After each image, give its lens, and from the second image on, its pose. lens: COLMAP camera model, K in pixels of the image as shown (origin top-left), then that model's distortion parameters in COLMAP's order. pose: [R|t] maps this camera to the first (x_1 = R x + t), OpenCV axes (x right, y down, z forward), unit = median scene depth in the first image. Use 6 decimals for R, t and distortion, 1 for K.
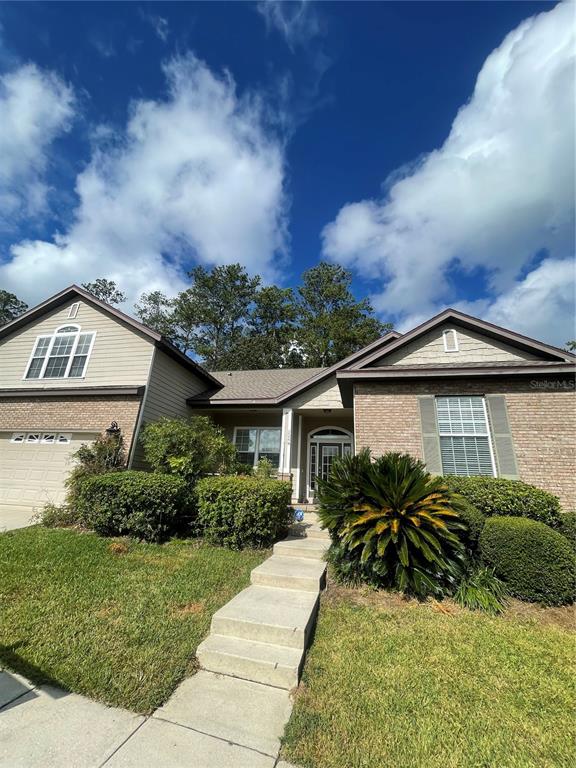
lens RADIAL K [[306.1, 0, 278.7], [0, 306.1, 384.3], [0, 0, 1]] dist [-0.011933, -0.000095]
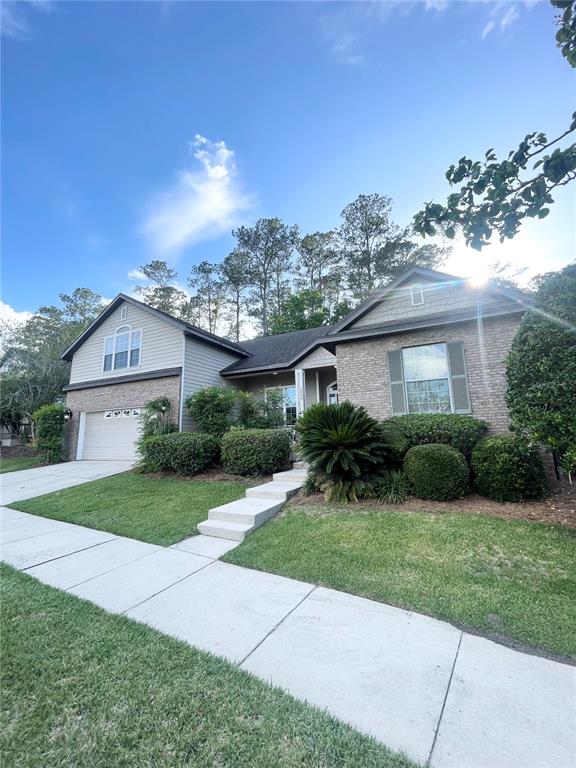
lens RADIAL K [[306.1, 0, 278.7], [0, 306.1, 384.3], [0, 0, 1]] dist [-0.011933, -0.000095]
pose [[0.968931, -0.113500, -0.219749, 0.223119], [0.147331, 0.978517, 0.144217, -0.046900], [0.198659, -0.172112, 0.964838, -0.169323]]
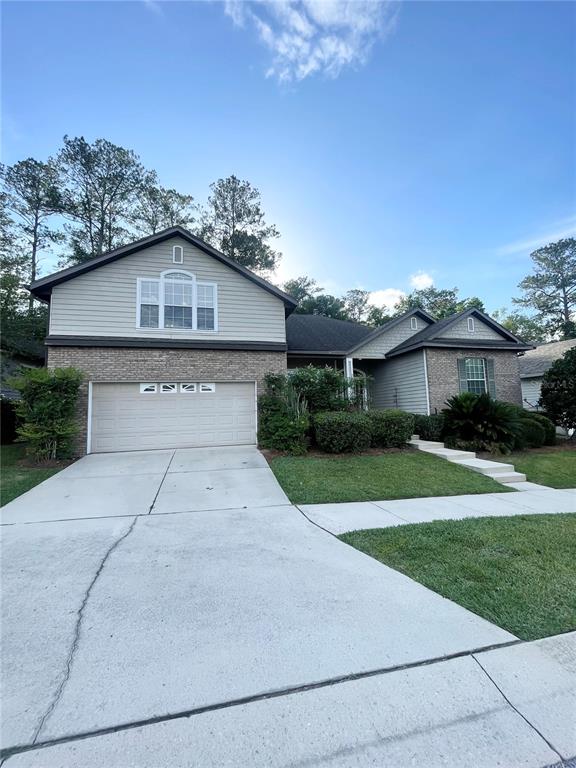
lens RADIAL K [[308.8, 0, 286.5], [0, 308.8, 386.2], [0, 0, 1]] dist [-0.000468, 0.000109]
pose [[0.888902, -0.039416, 0.456399, -0.925533], [-0.079568, 0.967863, 0.238558, -0.112295], [-0.451135, -0.248369, 0.857199, -0.089560]]
